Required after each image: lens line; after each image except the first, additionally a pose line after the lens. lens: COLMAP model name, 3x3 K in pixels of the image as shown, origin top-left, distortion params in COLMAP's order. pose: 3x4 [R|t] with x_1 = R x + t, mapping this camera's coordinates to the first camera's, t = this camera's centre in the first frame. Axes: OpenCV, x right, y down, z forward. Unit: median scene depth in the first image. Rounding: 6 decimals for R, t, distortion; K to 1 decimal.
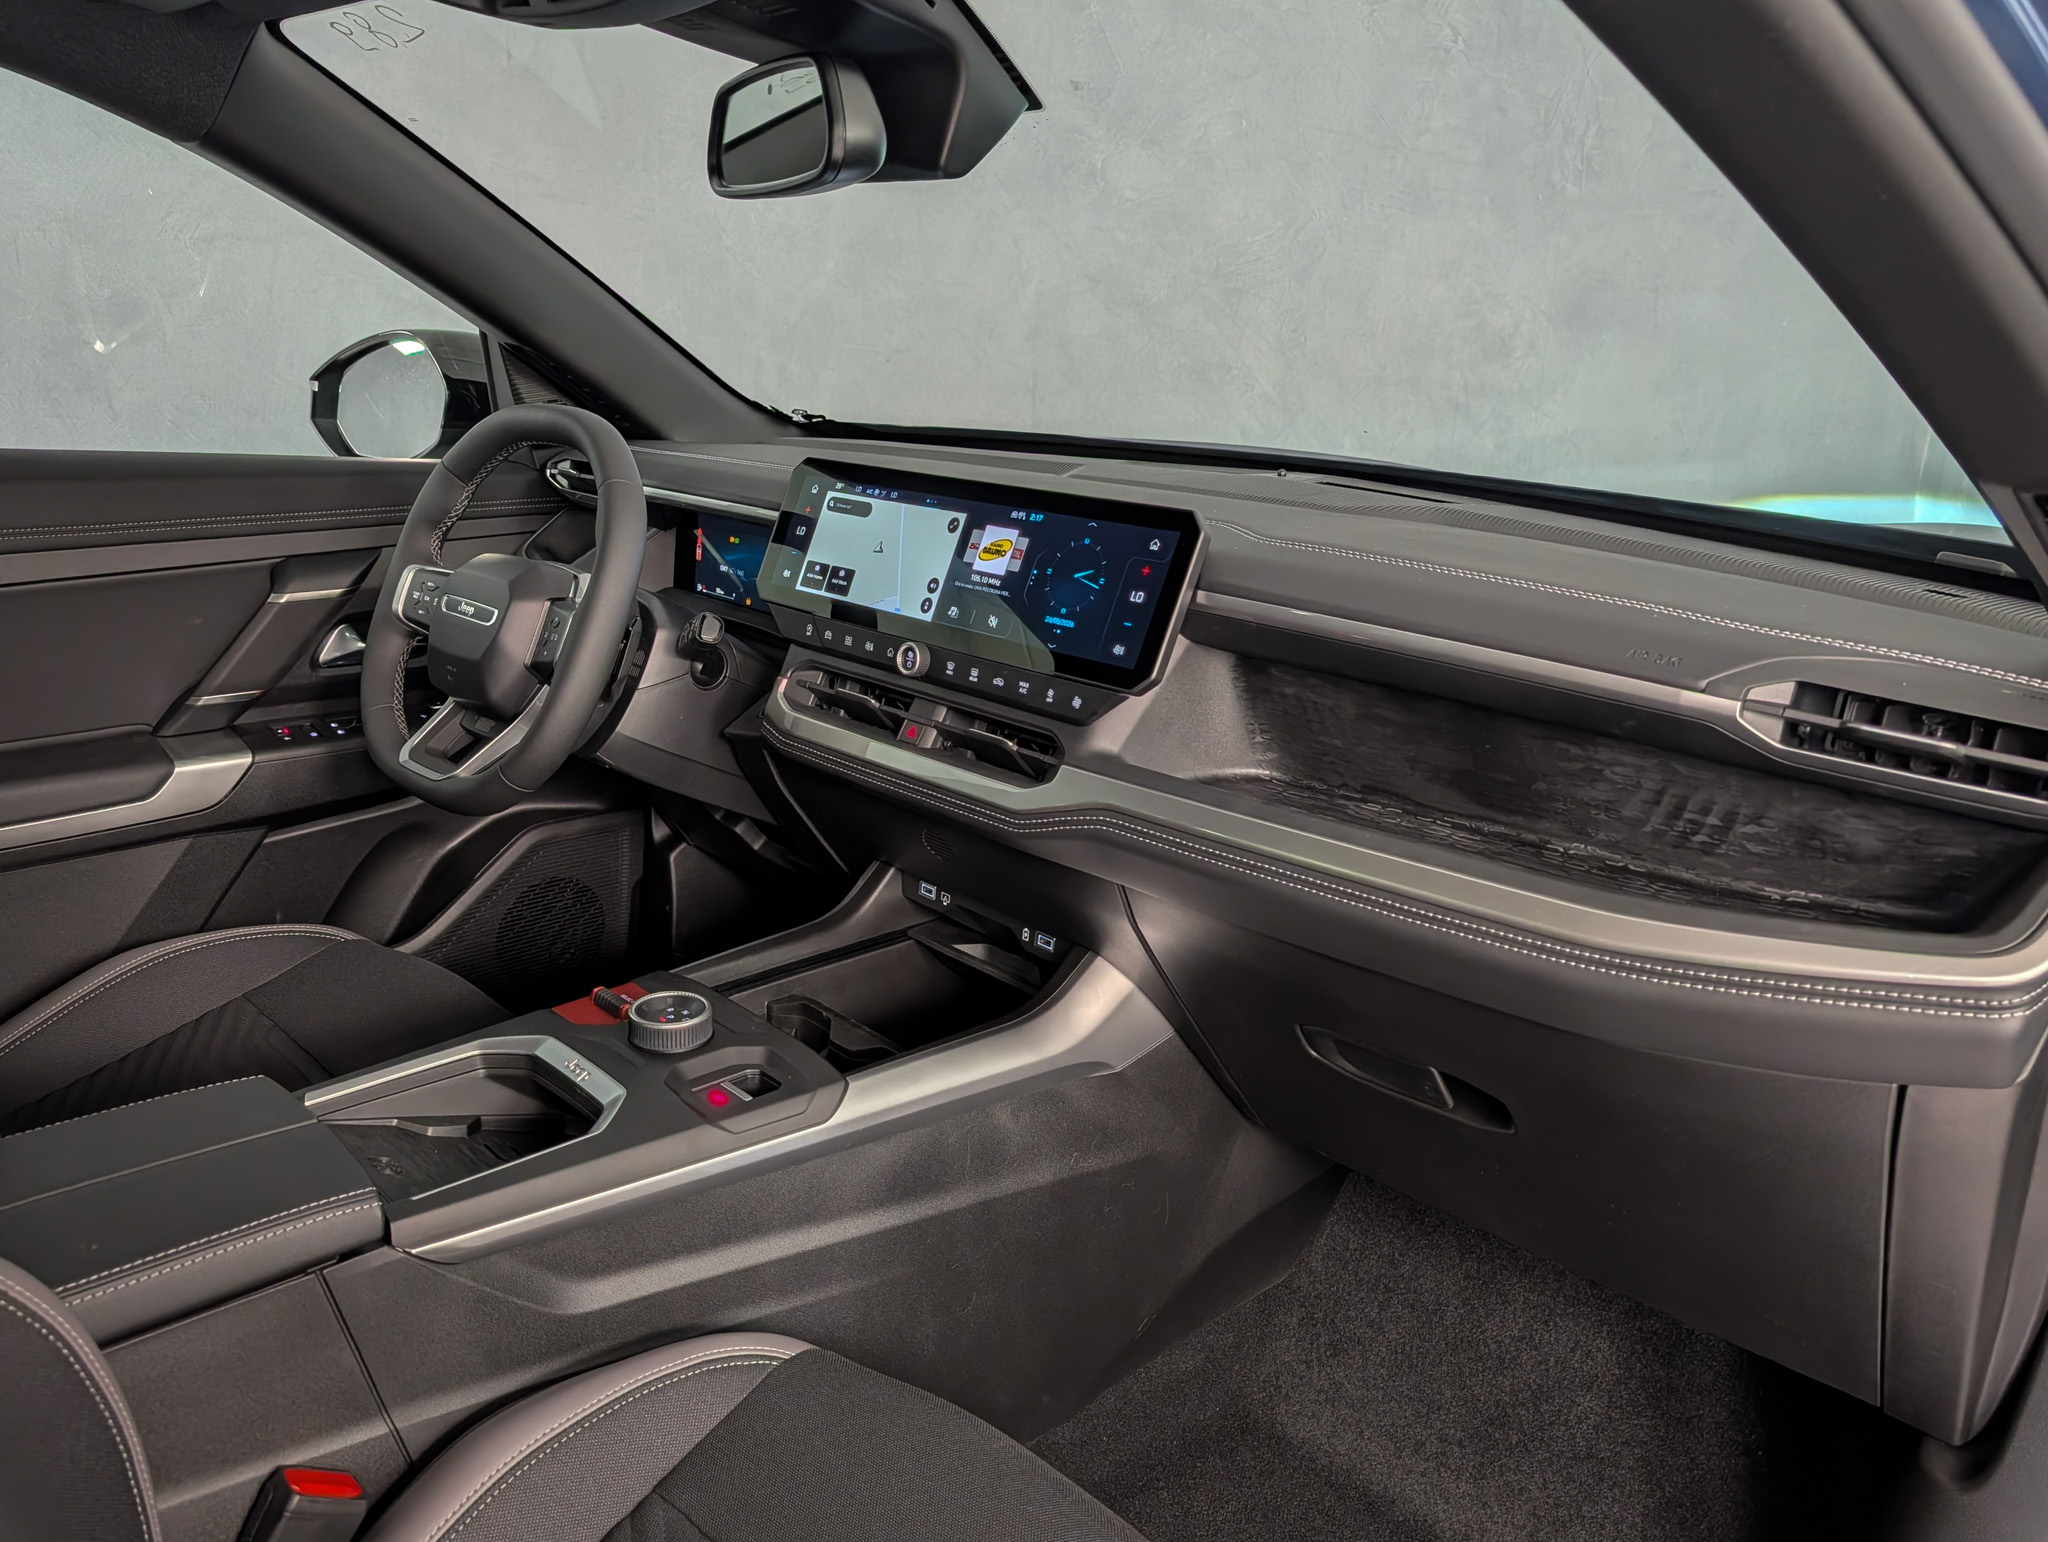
lens RADIAL K [[1514.7, 0, 1020.0], [0, 1514.7, 821.9], [0, 0, 1]] dist [0.005113, 0.000475]
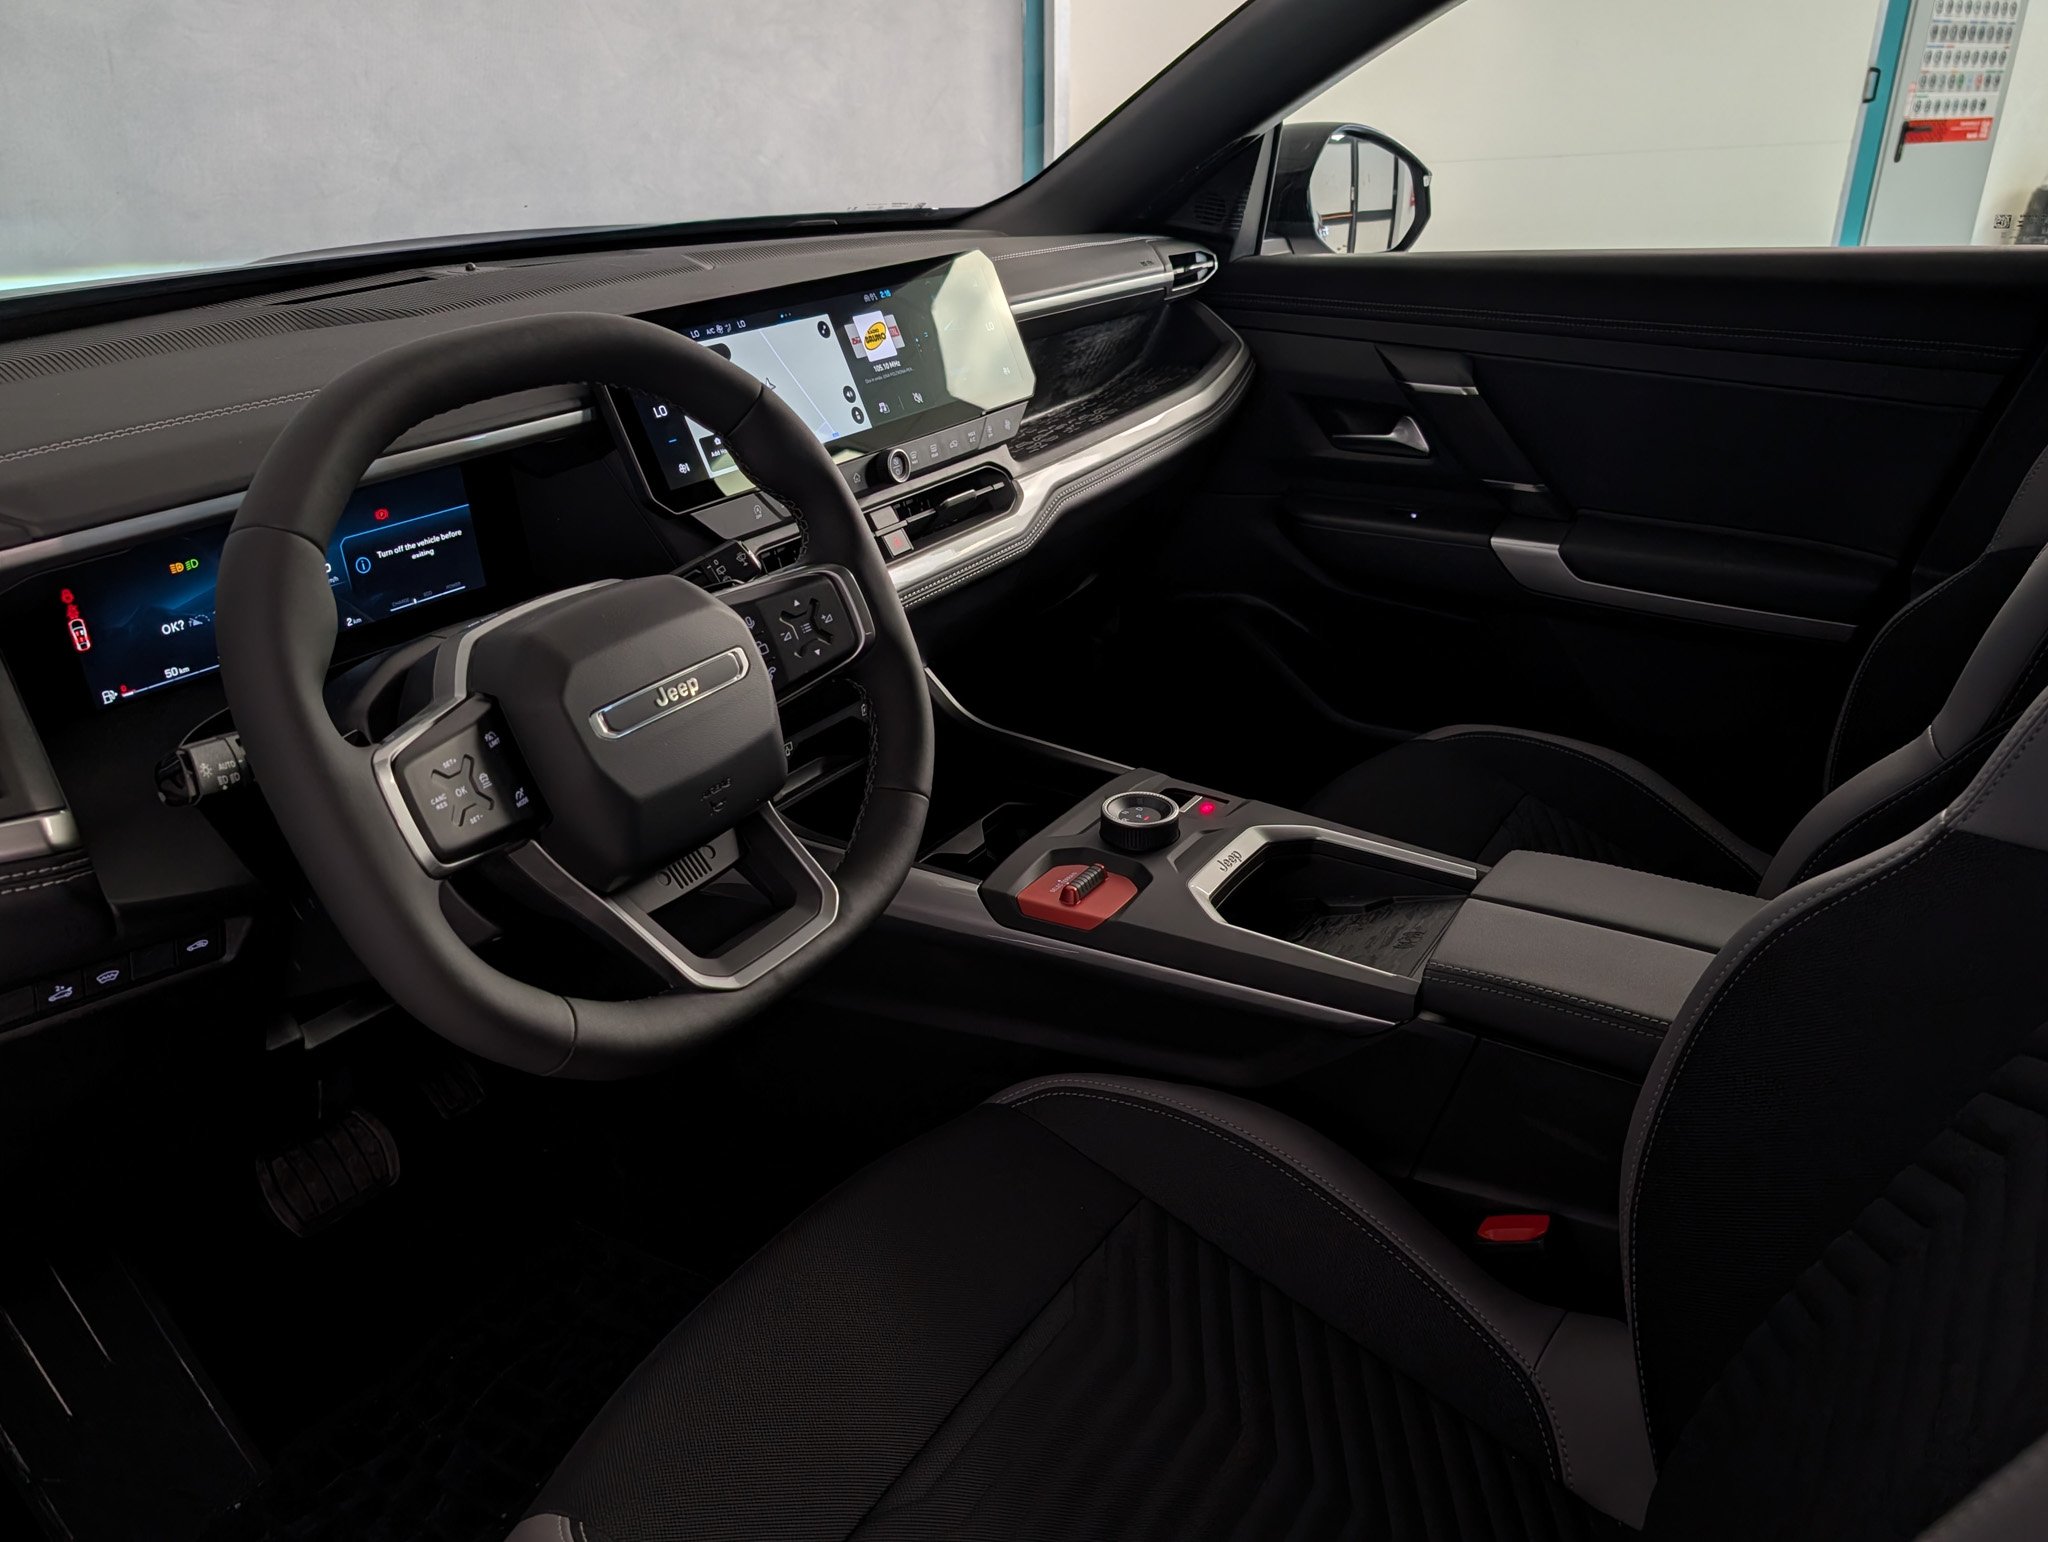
lens RADIAL K [[1485.9, 0, 996.9], [0, 1485.9, 776.2], [0, 0, 1]] dist [-0.003086, -0.003193]
pose [[-0.216551, -0.447193, 0.867827, -0.974675], [0.317030, 0.808533, 0.495748, -0.387170], [-0.923362, 0.382482, -0.033315, 1.015593]]
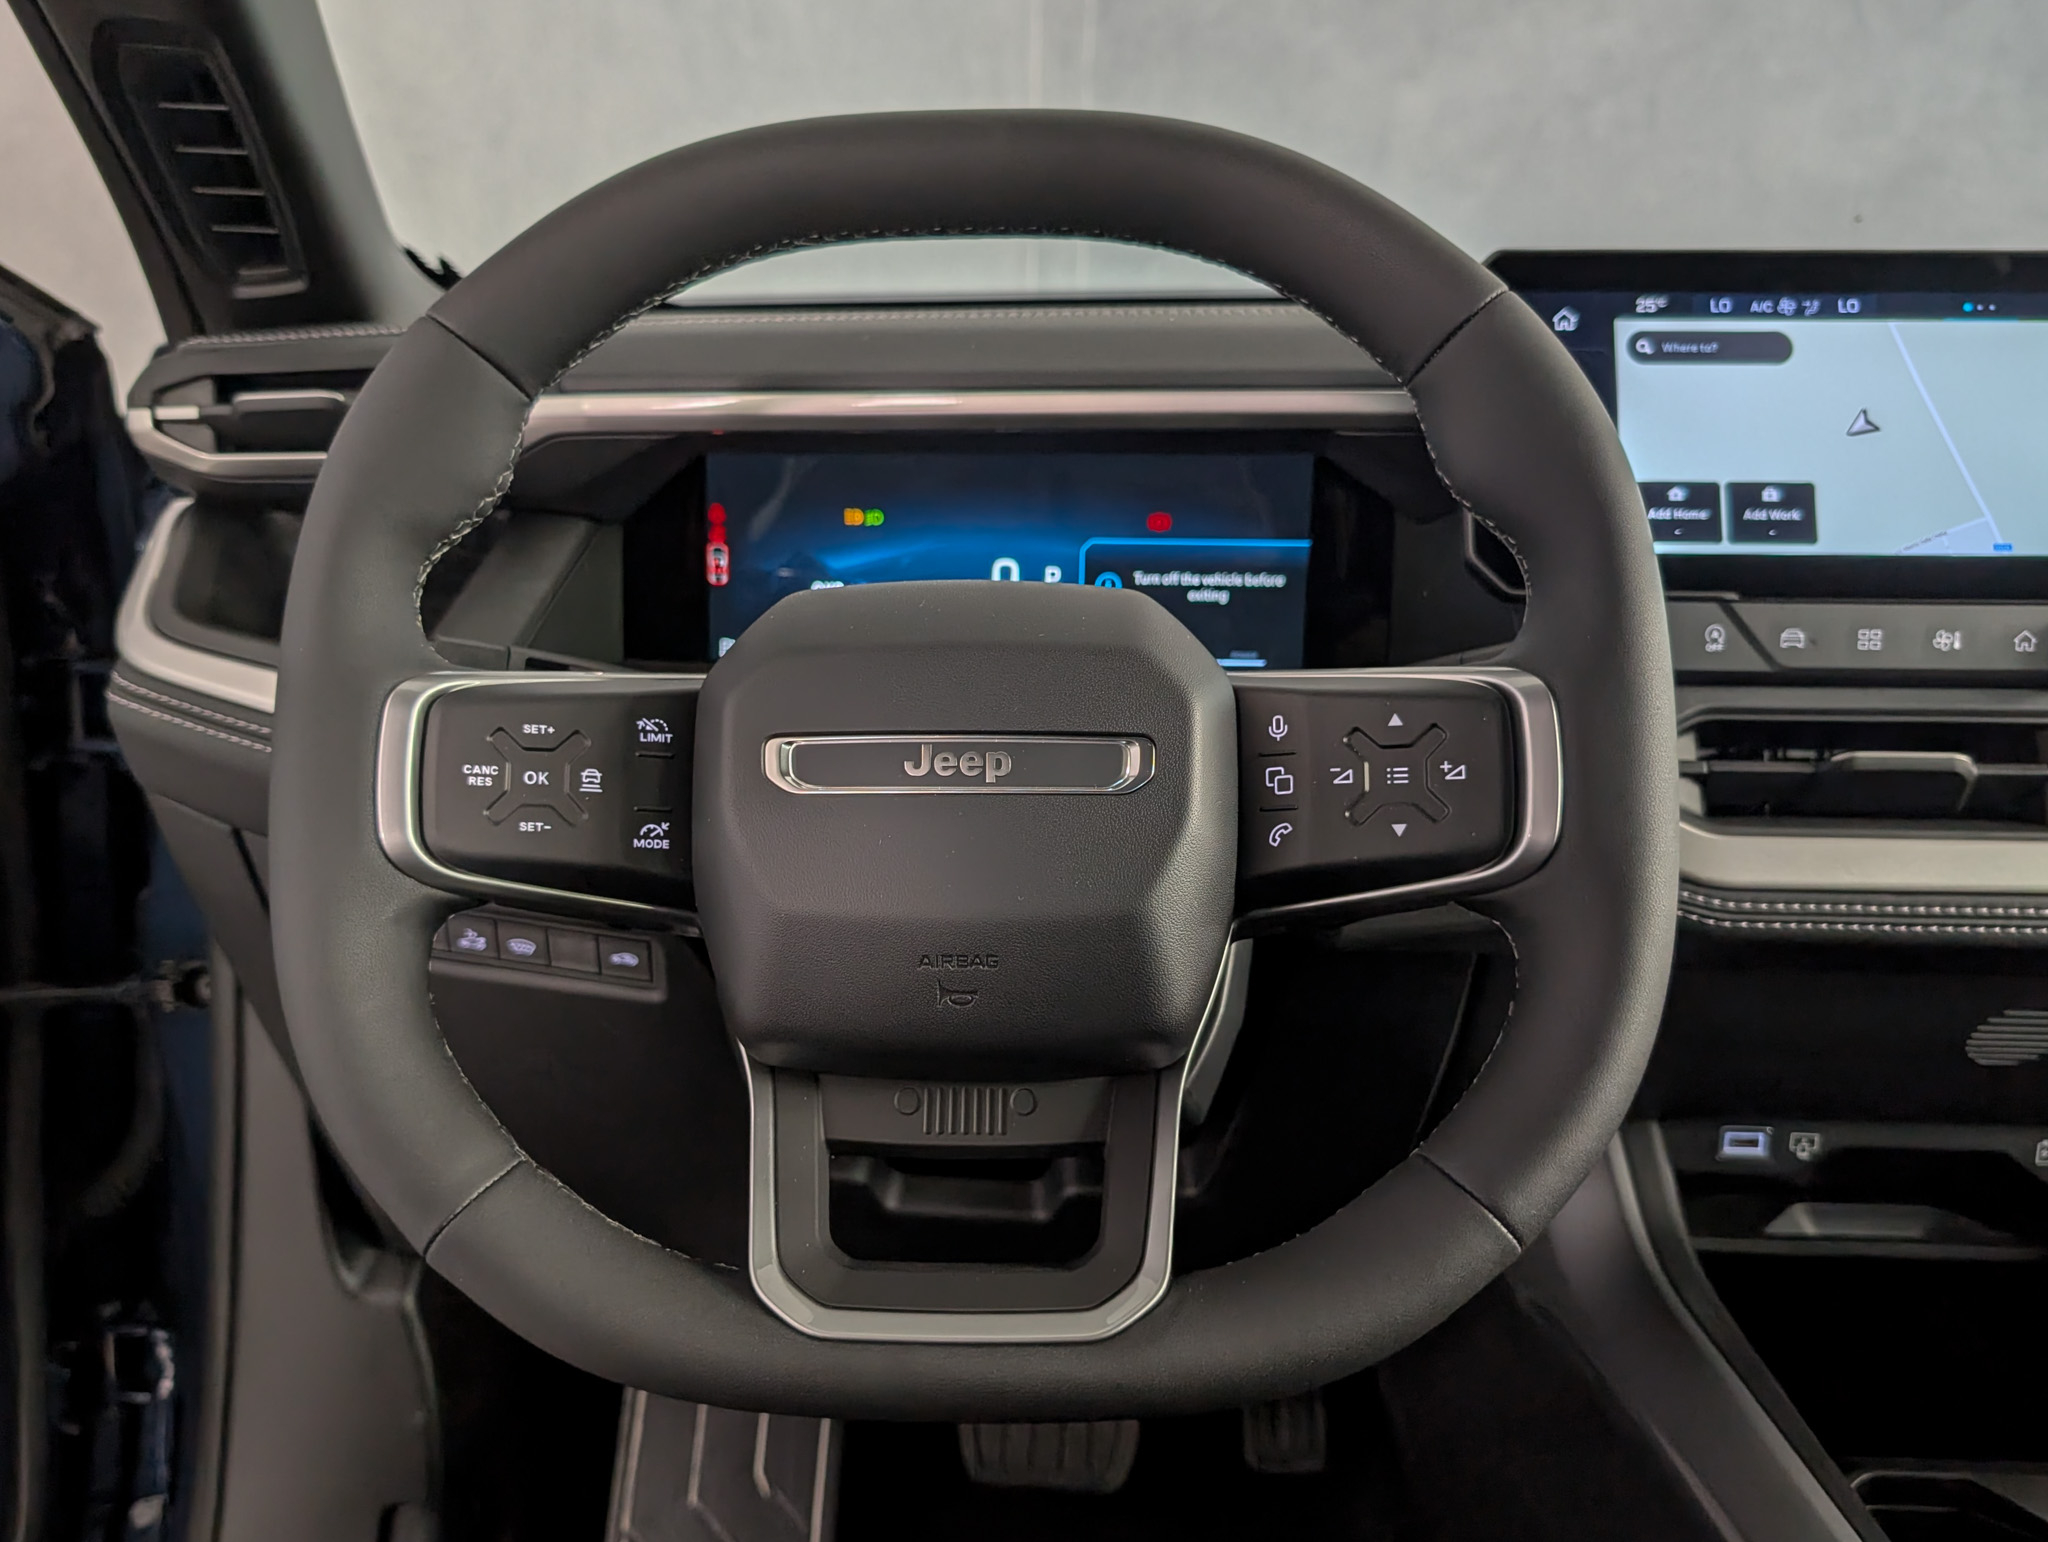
lens RADIAL K [[1727.0, 0, 1015.5], [0, 1727.0, 803.1], [0, 0, 1]] dist [0.015547, 0.003626]
pose [[0.712463, -0.208558, 0.670000, -0.647228], [0.237339, 0.970159, 0.049610, -0.160888], [-0.660353, 0.123672, 0.740702, 0.819581]]
